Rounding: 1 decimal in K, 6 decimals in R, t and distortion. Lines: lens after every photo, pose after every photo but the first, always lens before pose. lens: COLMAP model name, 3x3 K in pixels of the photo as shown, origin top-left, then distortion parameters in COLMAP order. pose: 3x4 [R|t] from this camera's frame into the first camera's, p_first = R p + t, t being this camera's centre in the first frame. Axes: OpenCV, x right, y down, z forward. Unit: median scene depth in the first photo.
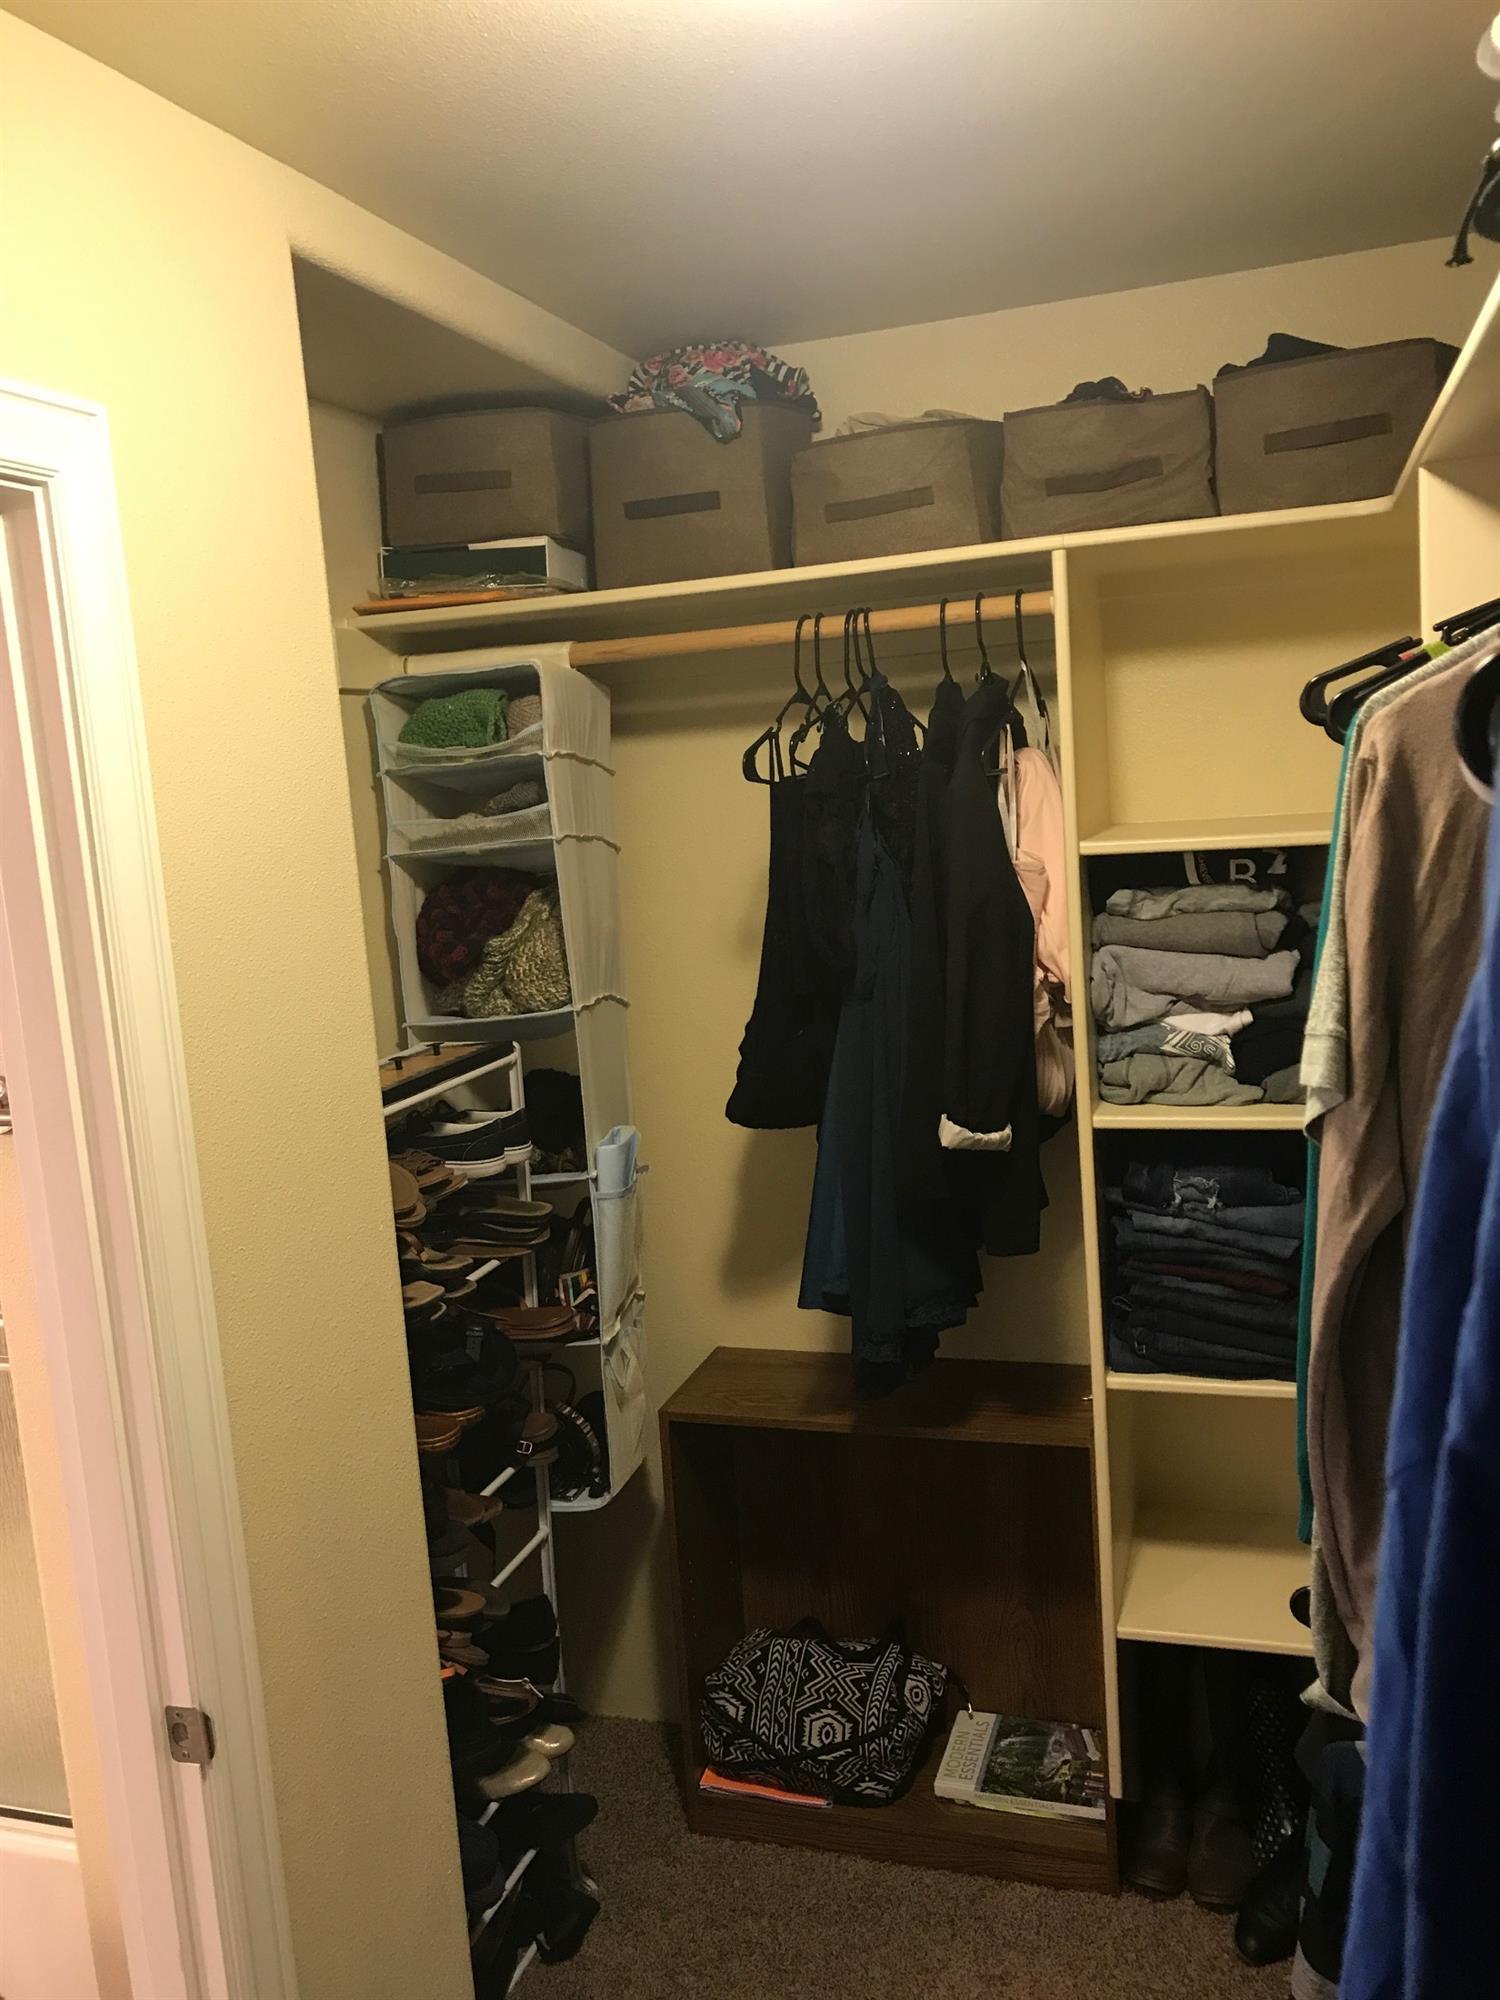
lens RADIAL K [[1634.1, 0, 749.8], [0, 1634.1, 1007.8], [0, 0, 1]] dist [0.029776, -0.035264]
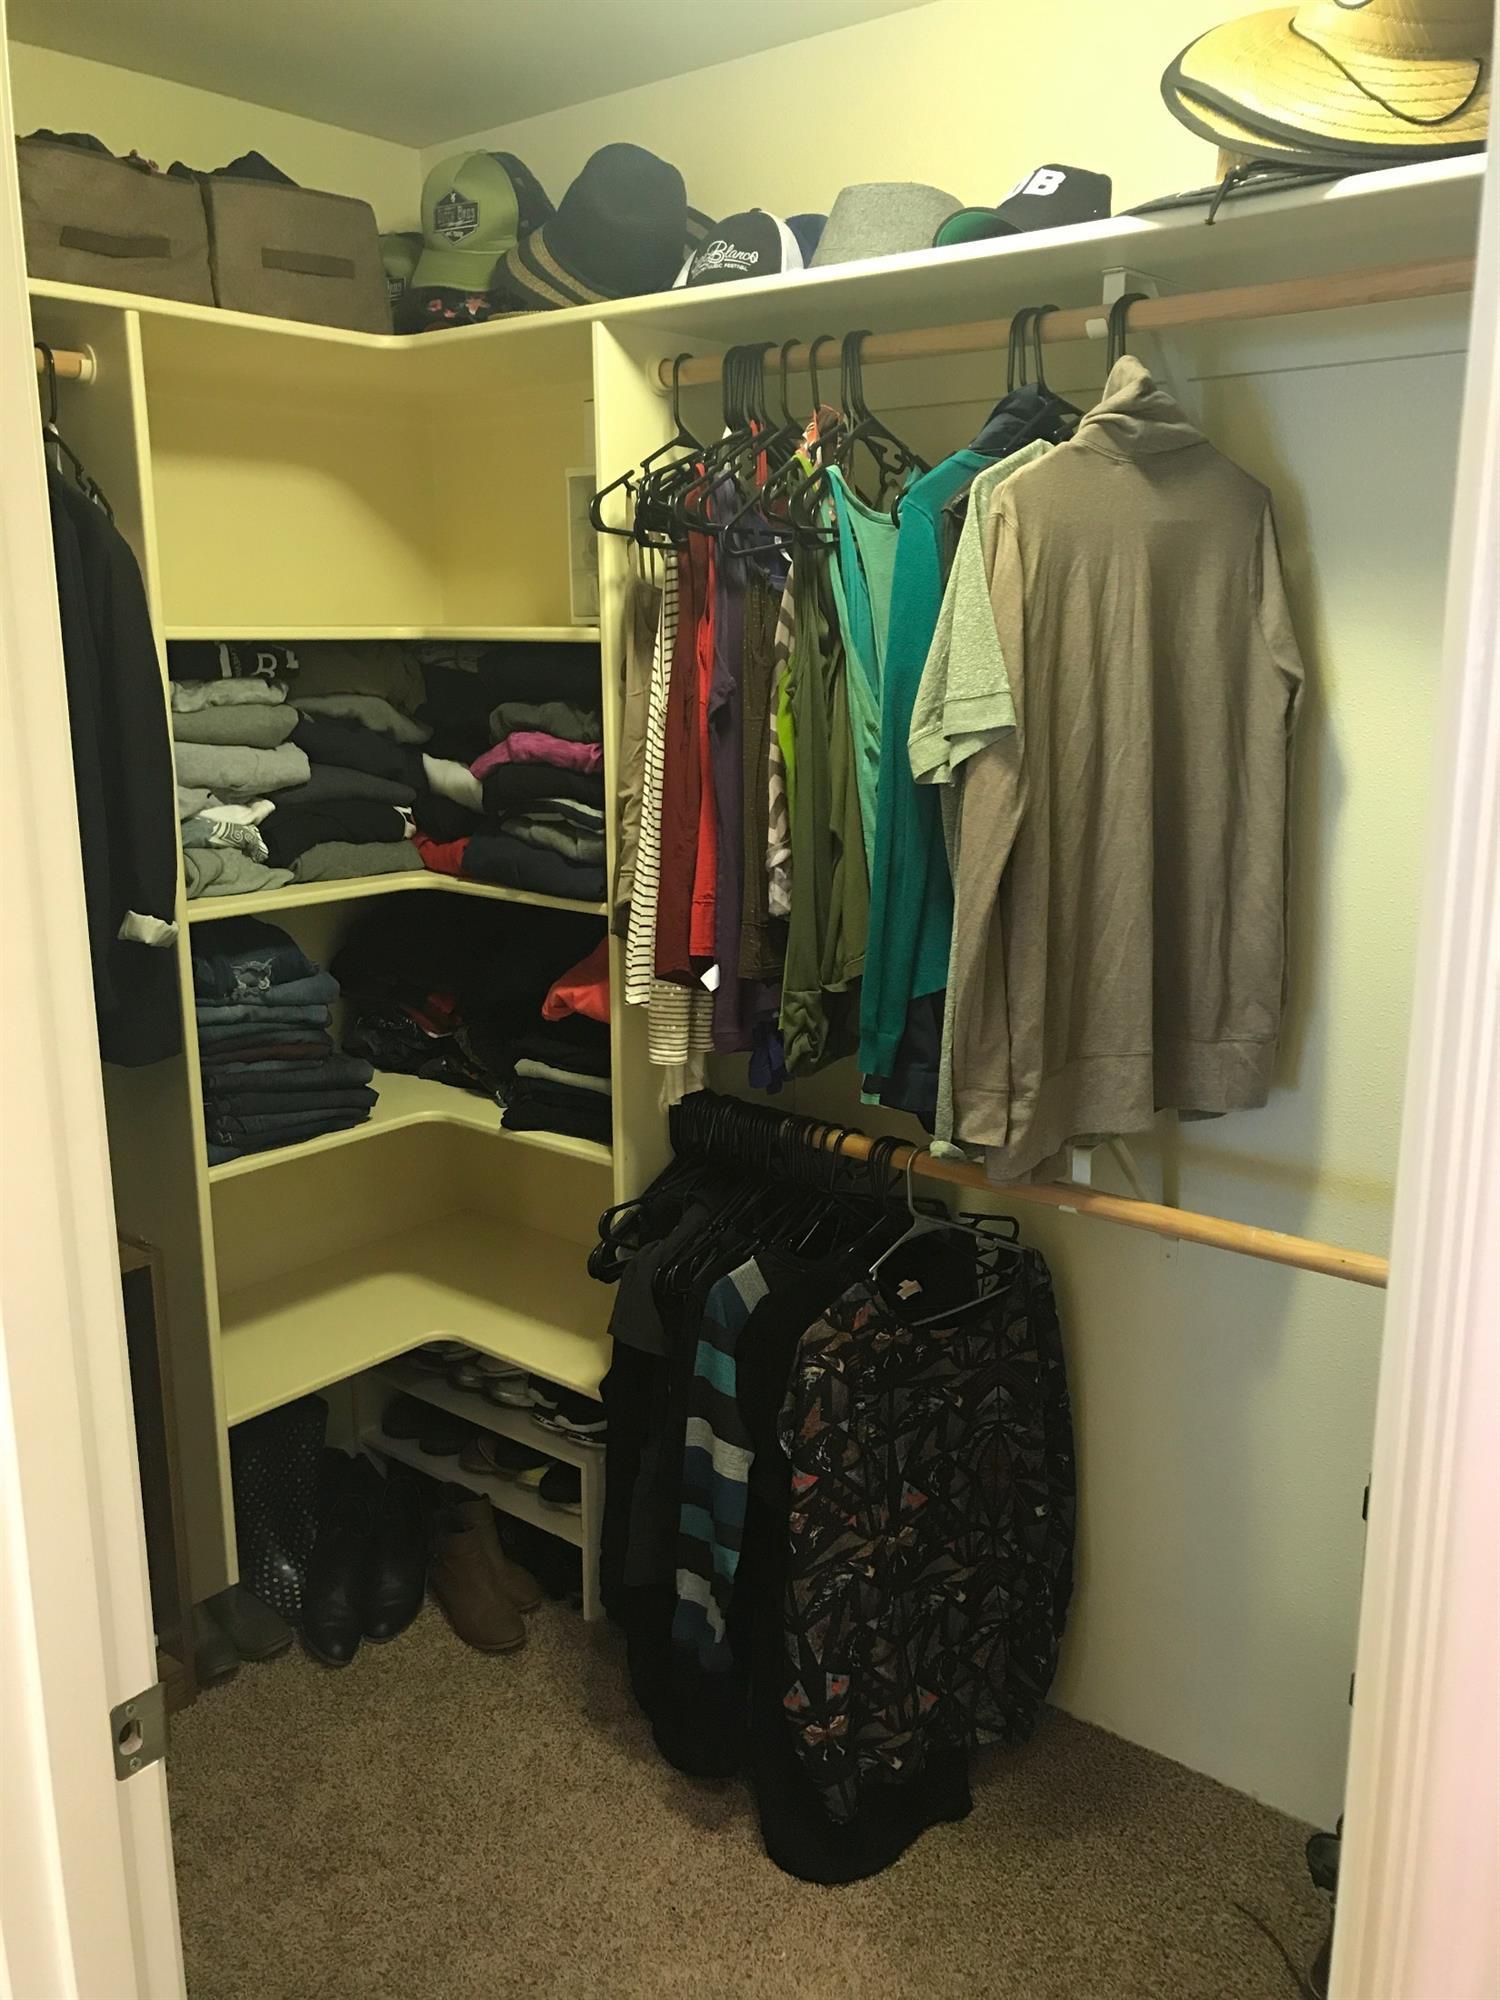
lens RADIAL K [[1634.1, 0, 749.5], [0, 1634.1, 992.6], [0, 0, 1]] dist [0.029776, -0.035264]
pose [[0.385944, -0.135329, 0.912542, -0.564483], [0.106479, 0.989105, 0.101650, 0.050726], [-0.916357, 0.057935, 0.396149, 0.297784]]
